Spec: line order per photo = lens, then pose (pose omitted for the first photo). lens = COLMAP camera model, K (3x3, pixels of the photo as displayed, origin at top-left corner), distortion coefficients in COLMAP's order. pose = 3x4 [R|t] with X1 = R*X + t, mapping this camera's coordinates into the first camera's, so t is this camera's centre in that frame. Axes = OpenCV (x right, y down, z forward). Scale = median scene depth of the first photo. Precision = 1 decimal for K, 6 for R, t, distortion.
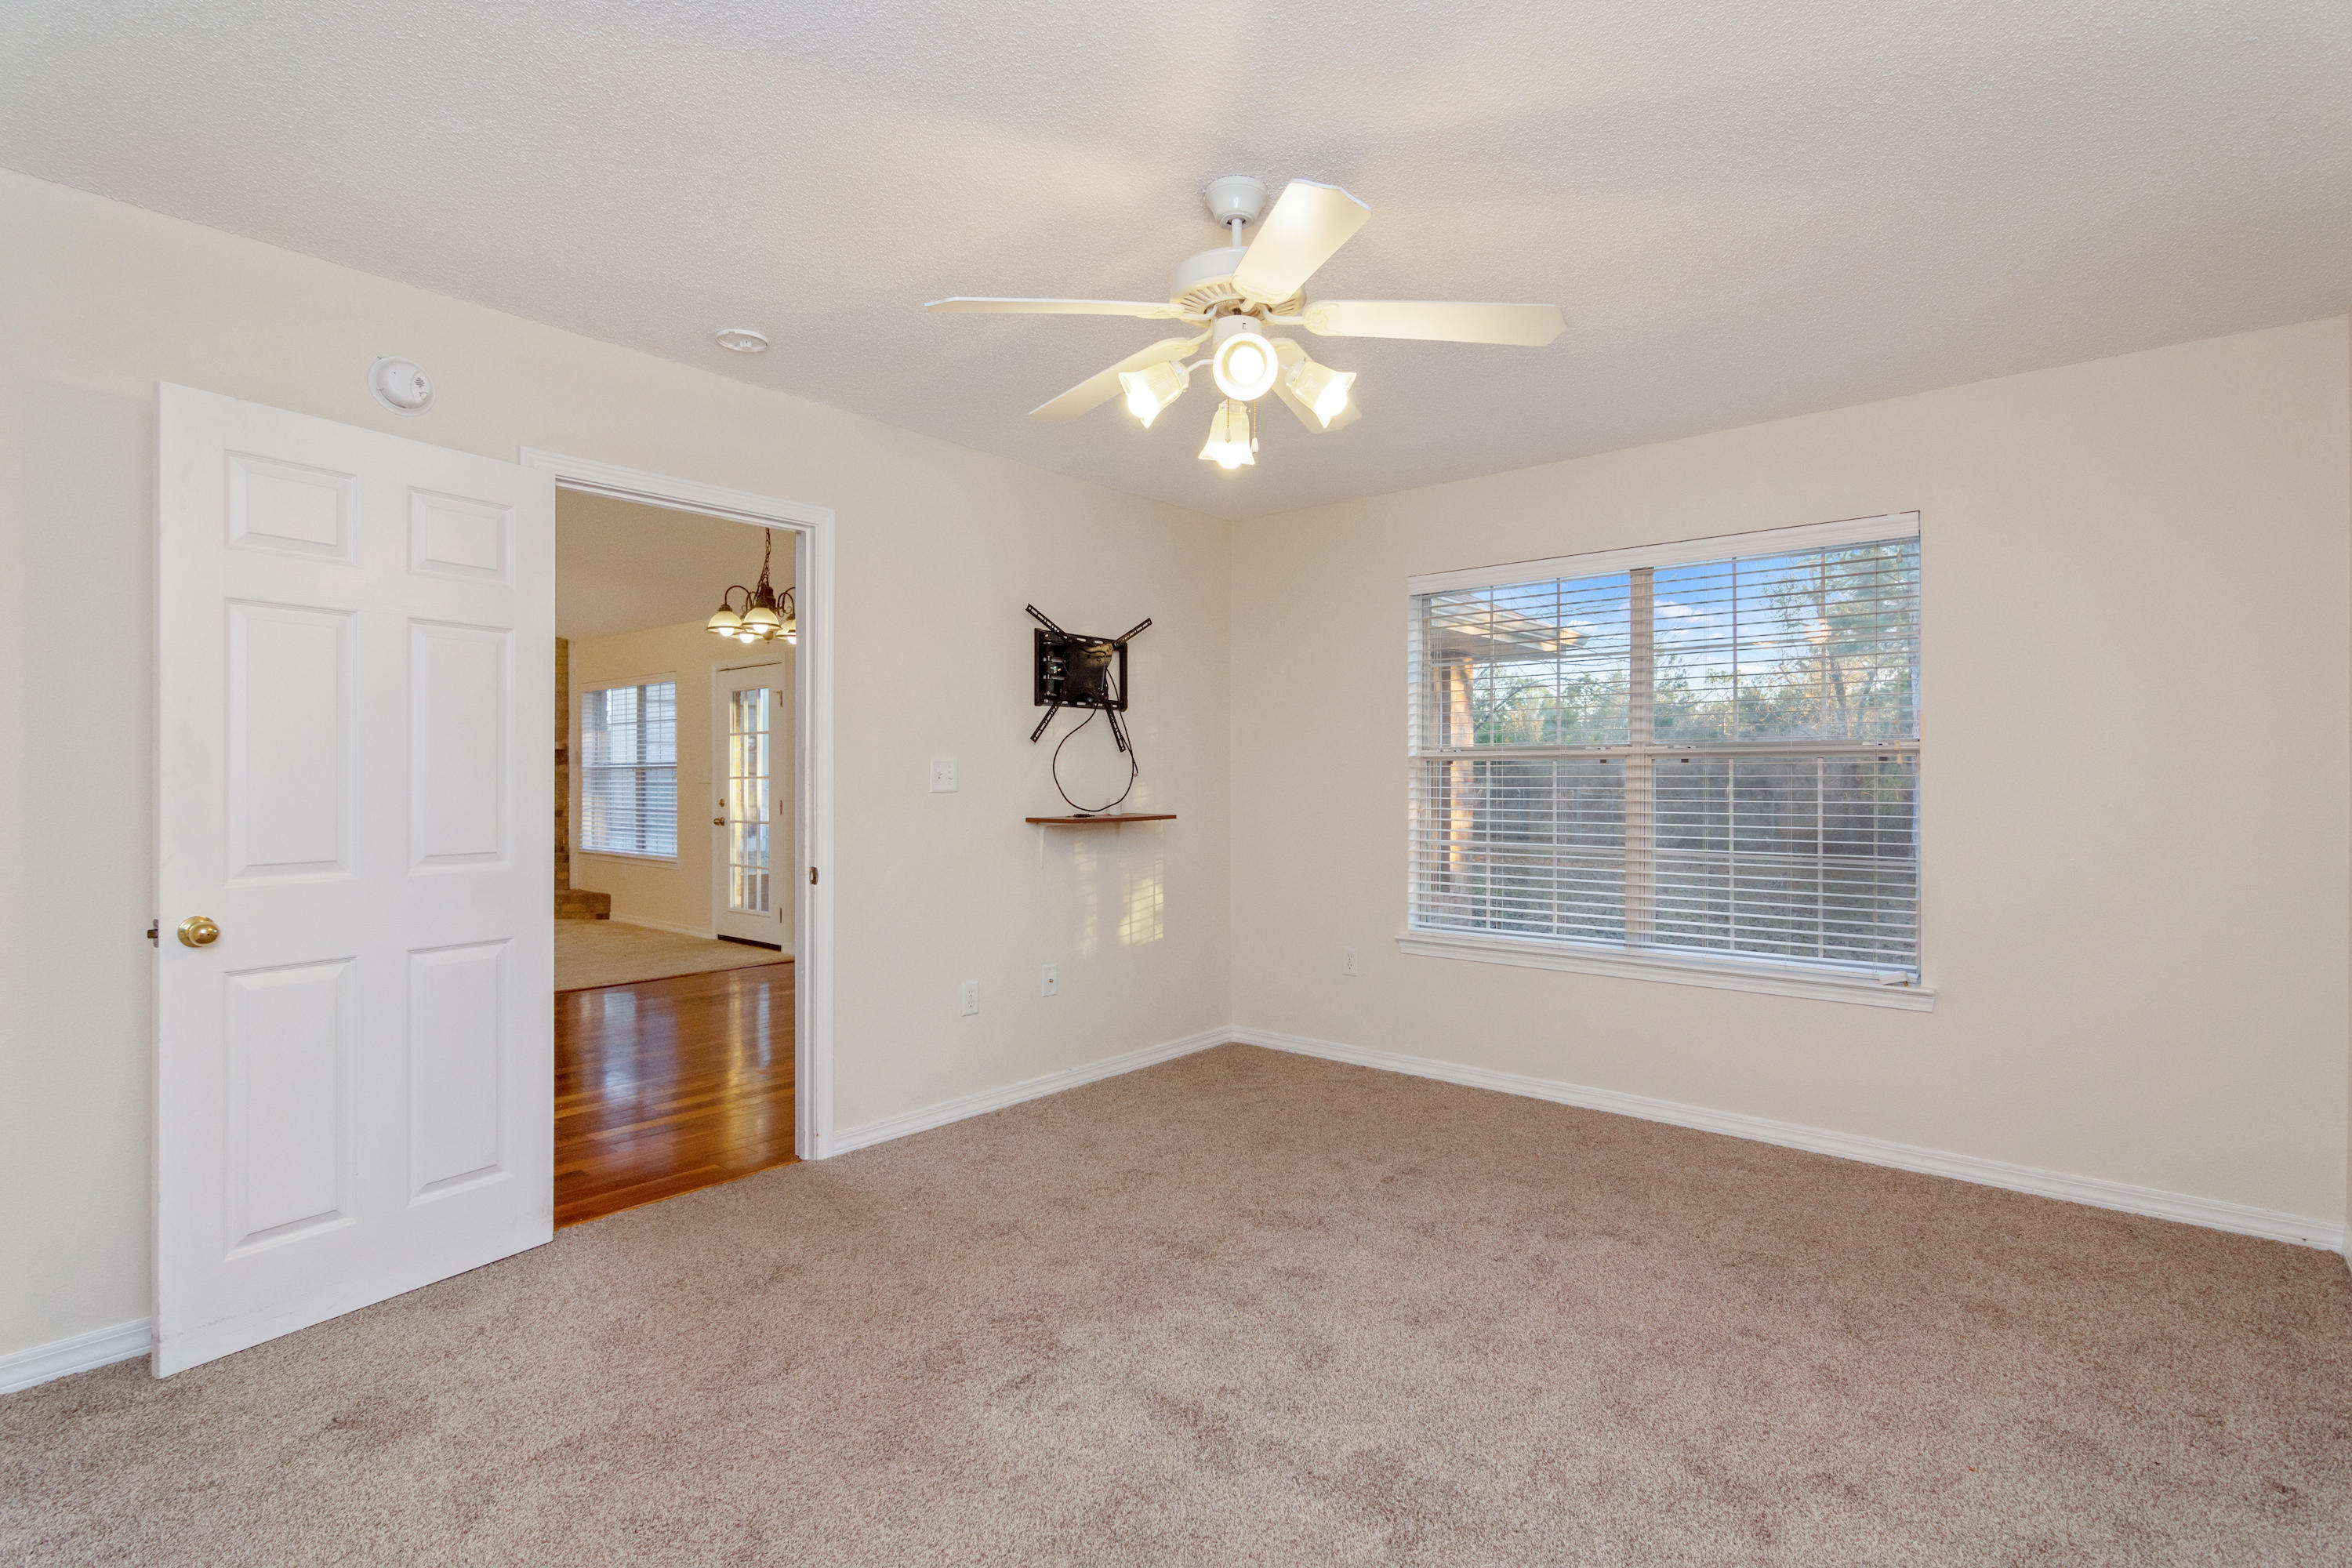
lens RADIAL K [[1272.7, 0, 1001.5], [0, 1272.7, 815.2], [0, 0, 1]] dist [-0.001371, 0.000275]
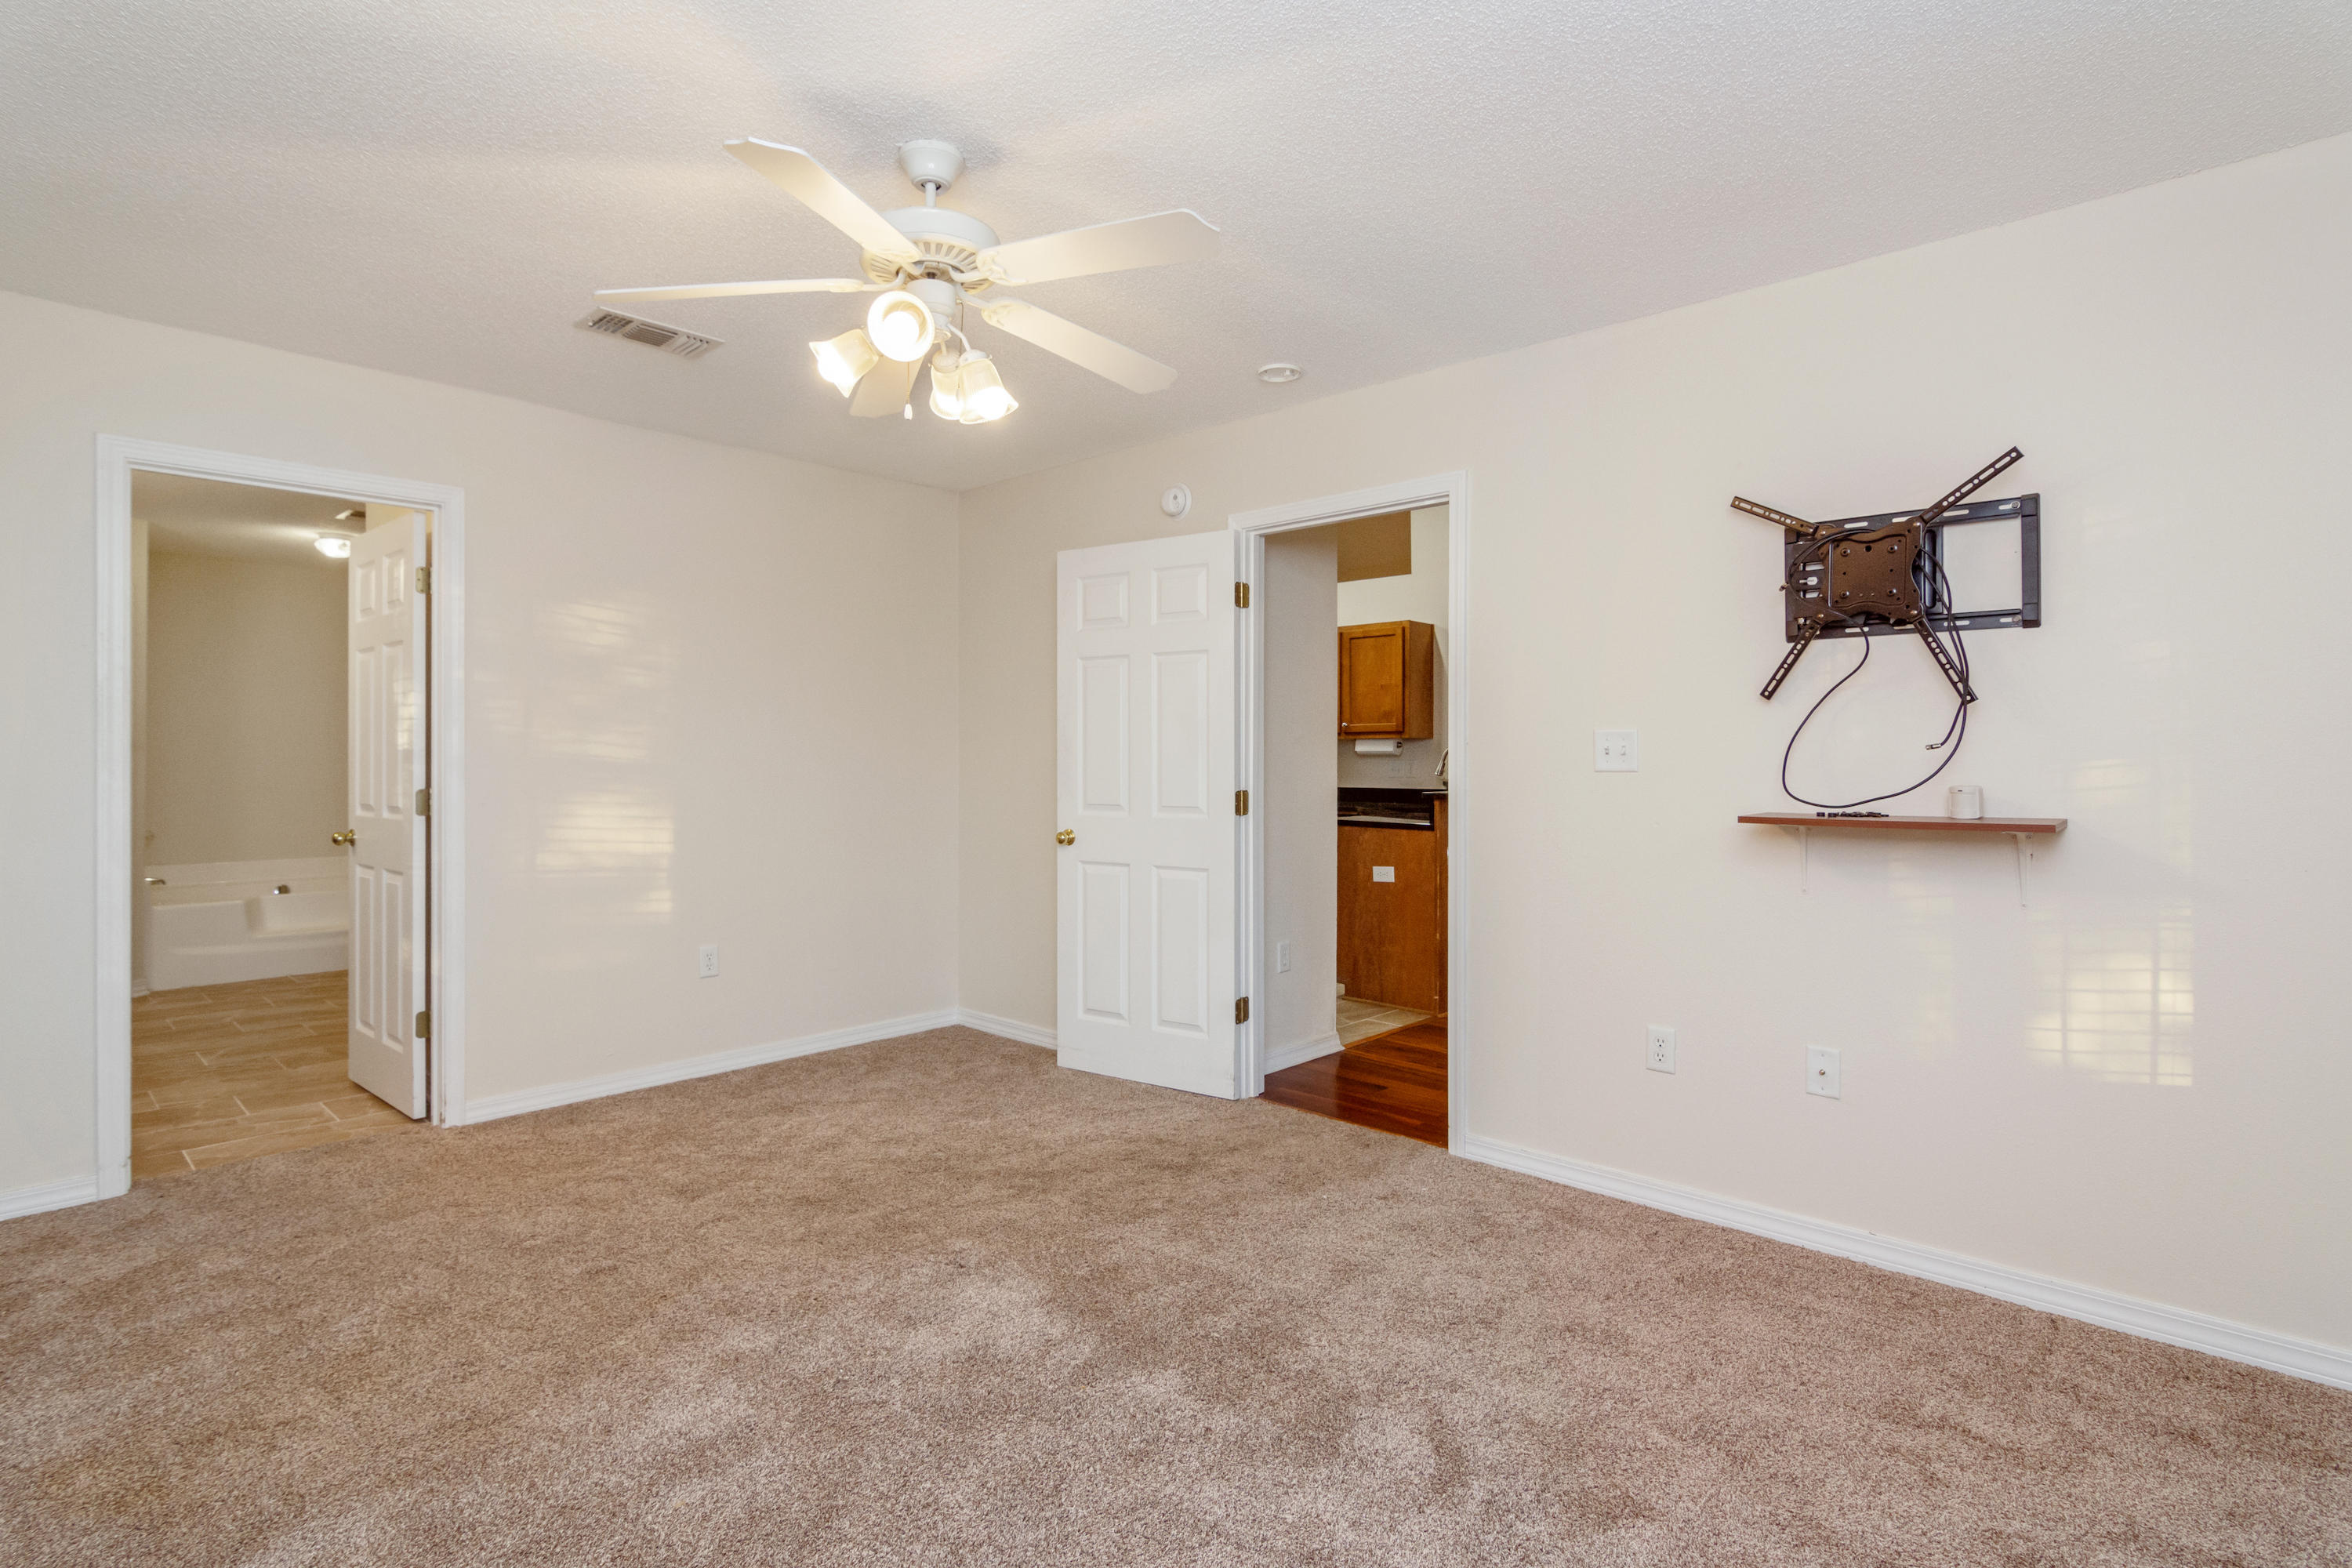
lens RADIAL K [[1097.7, 0, 1177.9], [0, 1097.7, 756.4], [0, 0, 1]] dist [-0.000159, 0.000153]
pose [[0.003987, -0.005784, -0.999975, 0.600719], [-0.032101, 0.999467, -0.005910, -0.014115], [0.999477, 0.032123, 0.003799, 0.688992]]
